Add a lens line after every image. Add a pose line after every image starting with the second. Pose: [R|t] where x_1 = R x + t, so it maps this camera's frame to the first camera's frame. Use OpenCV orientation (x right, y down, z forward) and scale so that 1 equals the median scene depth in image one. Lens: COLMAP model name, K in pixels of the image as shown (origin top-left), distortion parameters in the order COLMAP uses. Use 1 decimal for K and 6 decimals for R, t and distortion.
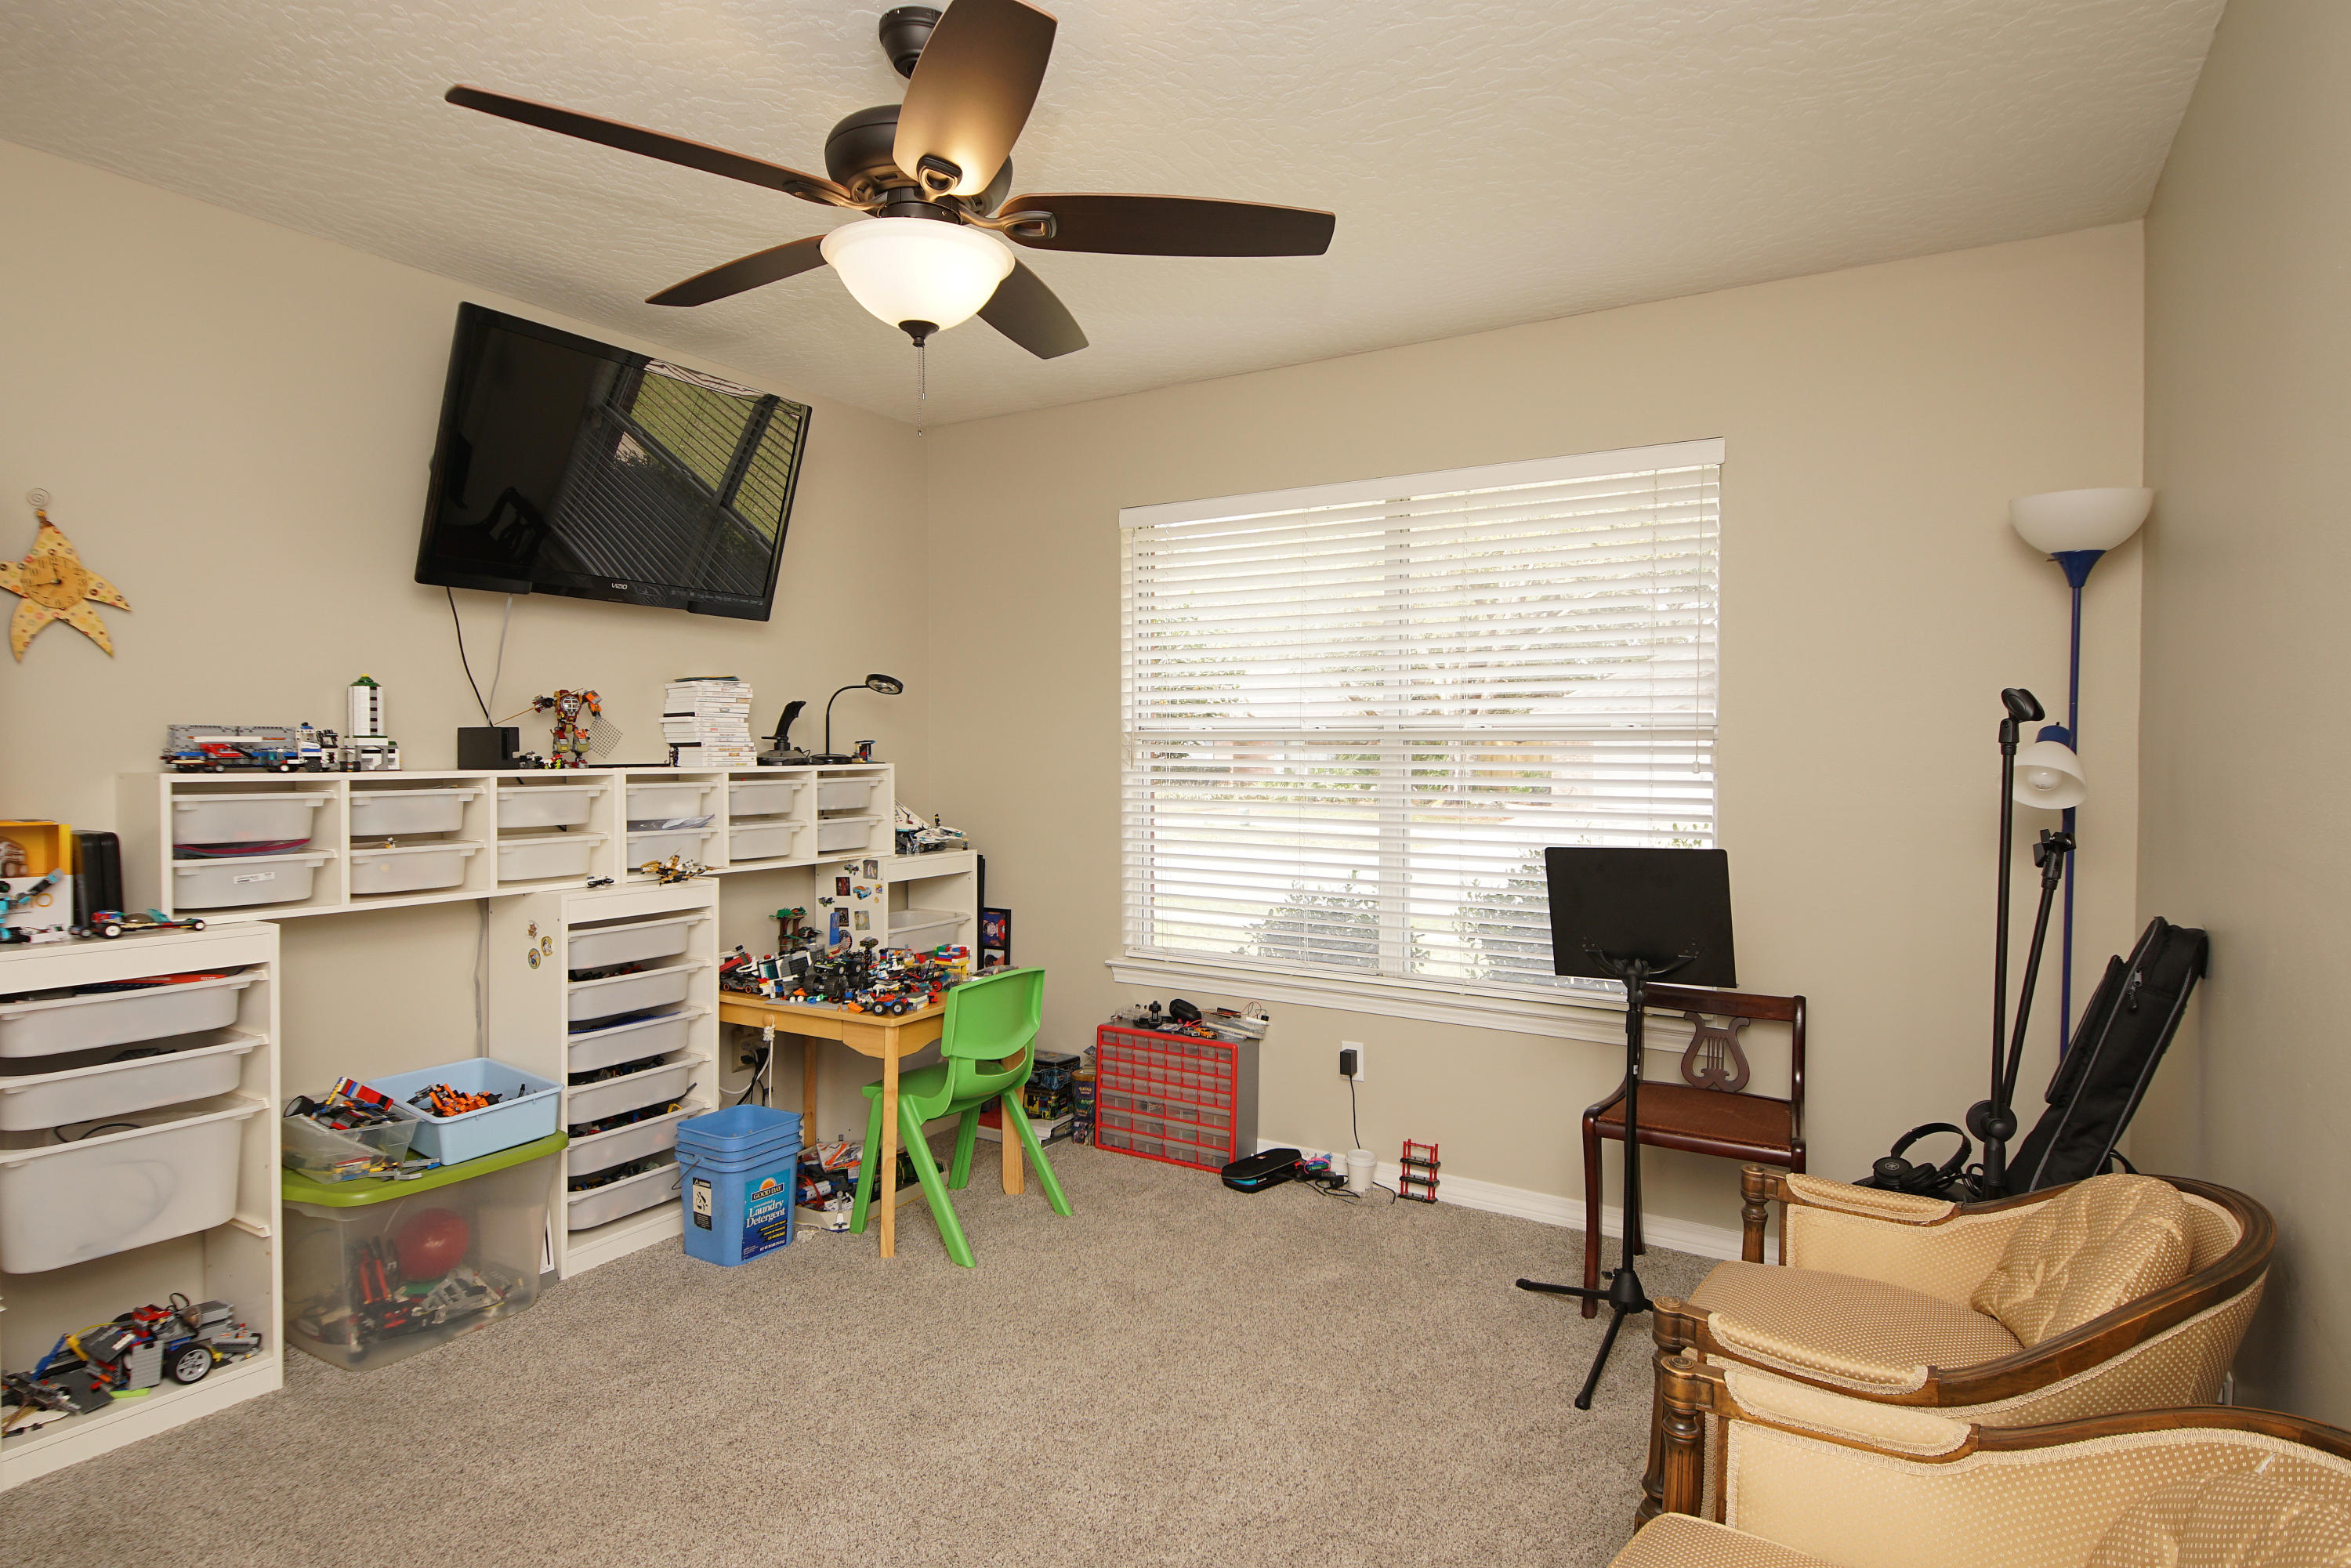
lens RADIAL K [[1260.6, 0, 1155.2], [0, 1260.6, 771.3], [0, 0, 1]] dist [0.032371, -0.028418]
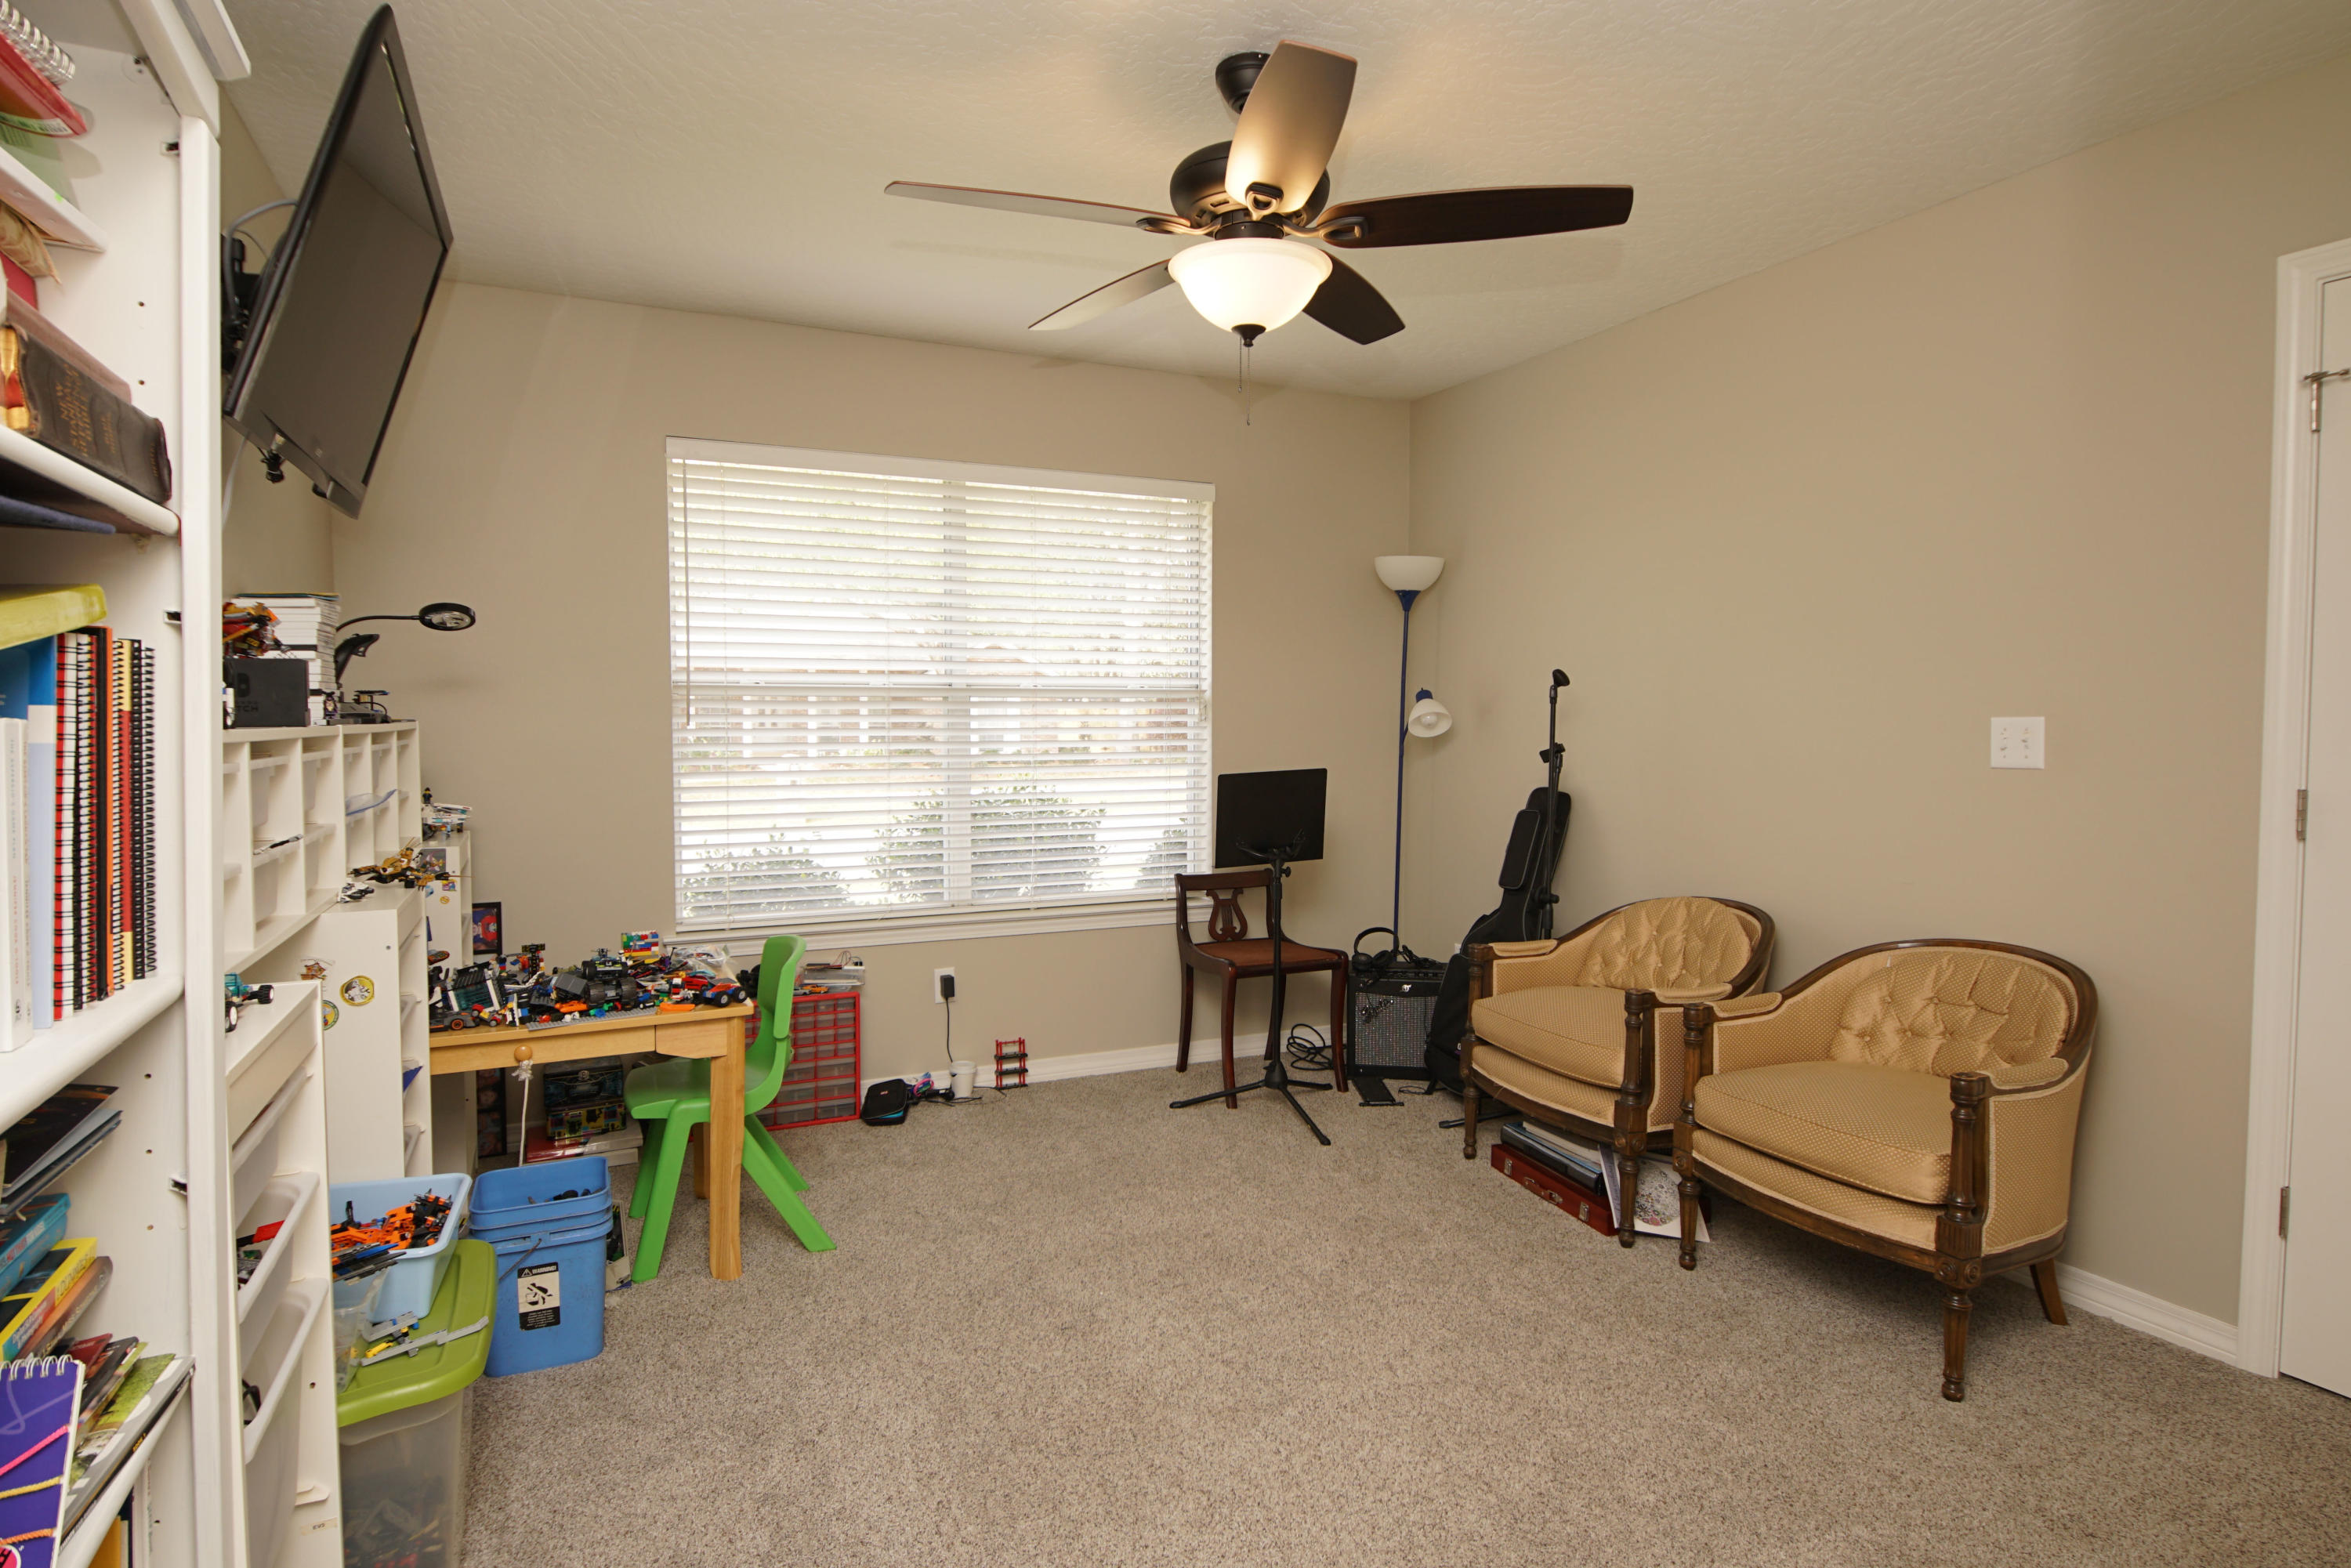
lens RADIAL K [[1260.6, 0, 1155.2], [0, 1260.6, 771.3], [0, 0, 1]] dist [0.032371, -0.028418]
pose [[0.554763, -0.039397, 0.831075, -0.759145], [0.017189, 0.999208, 0.035894, 0.005241], [-0.831831, -0.005627, 0.555001, 0.267384]]
